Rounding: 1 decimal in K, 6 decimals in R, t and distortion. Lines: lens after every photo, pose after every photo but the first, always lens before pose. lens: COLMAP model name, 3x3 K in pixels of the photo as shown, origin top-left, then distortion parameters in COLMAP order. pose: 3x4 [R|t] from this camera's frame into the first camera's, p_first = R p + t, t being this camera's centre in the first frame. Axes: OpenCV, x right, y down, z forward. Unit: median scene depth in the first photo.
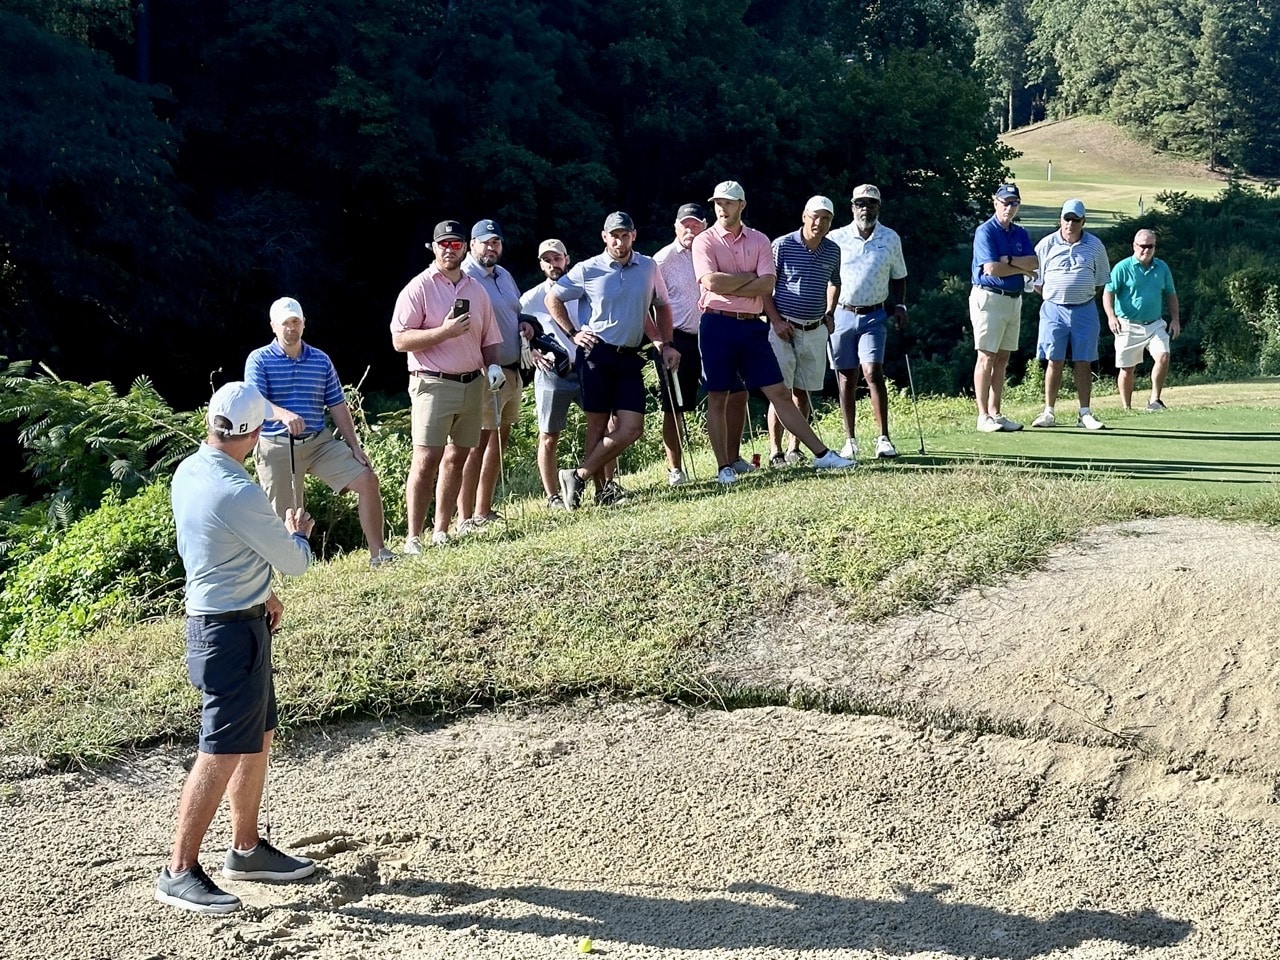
lens RADIAL K [[2335.9, 0, 640.0], [0, 2335.9, 480.0], [0, 0, 1]] dist [0.112278, 0.078084]
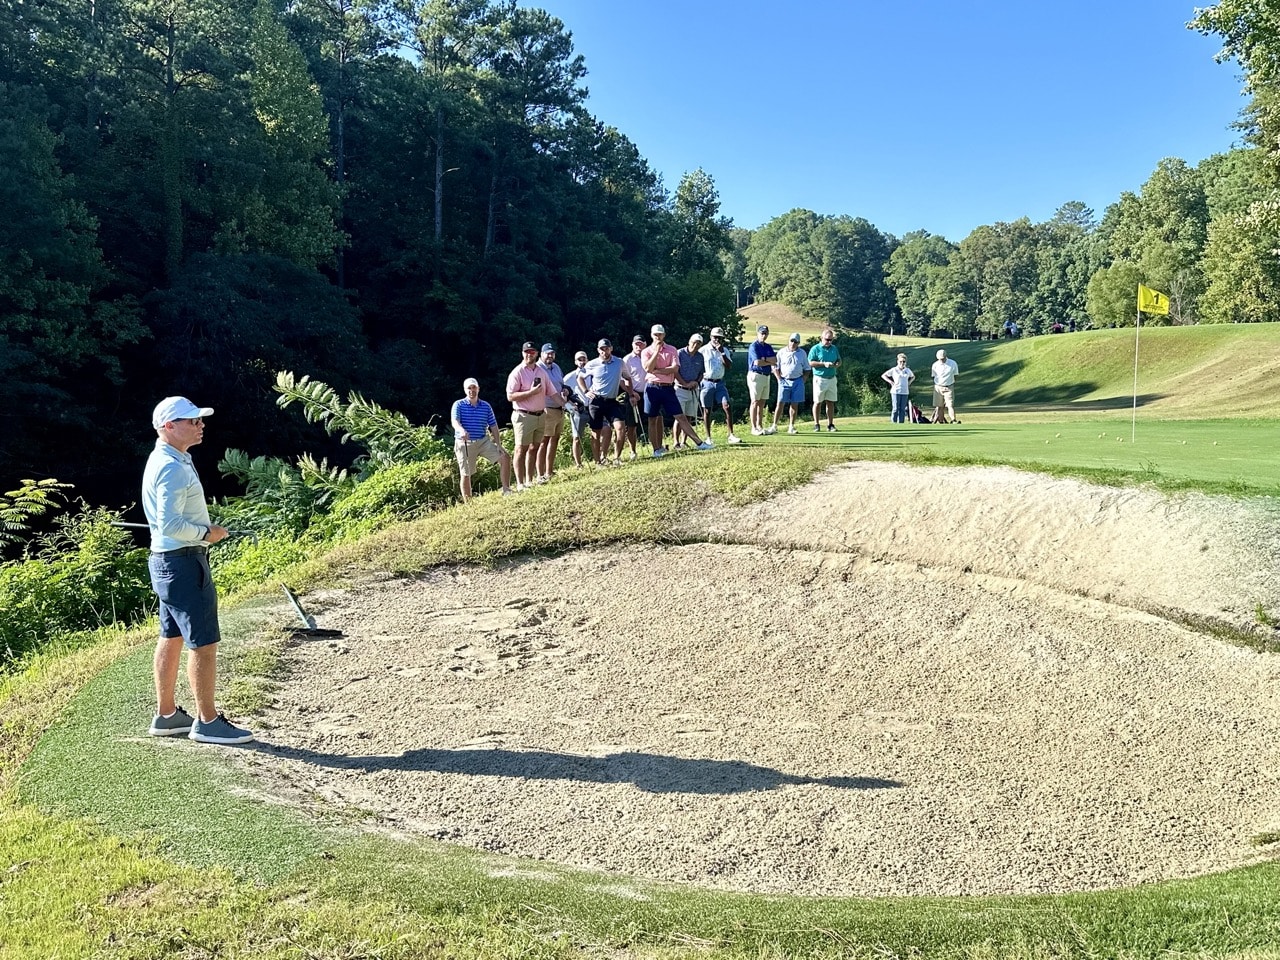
lens RADIAL K [[1089.7, 0, 640.0], [0, 1089.7, 480.0], [0, 0, 1]] dist [0.124643, -0.000401]
pose [[0.997203, -0.023896, 0.070824, -0.074700], [0.023550, 0.999706, 0.005722, 0.023339], [-0.070940, -0.004038, 0.997472, -0.085452]]
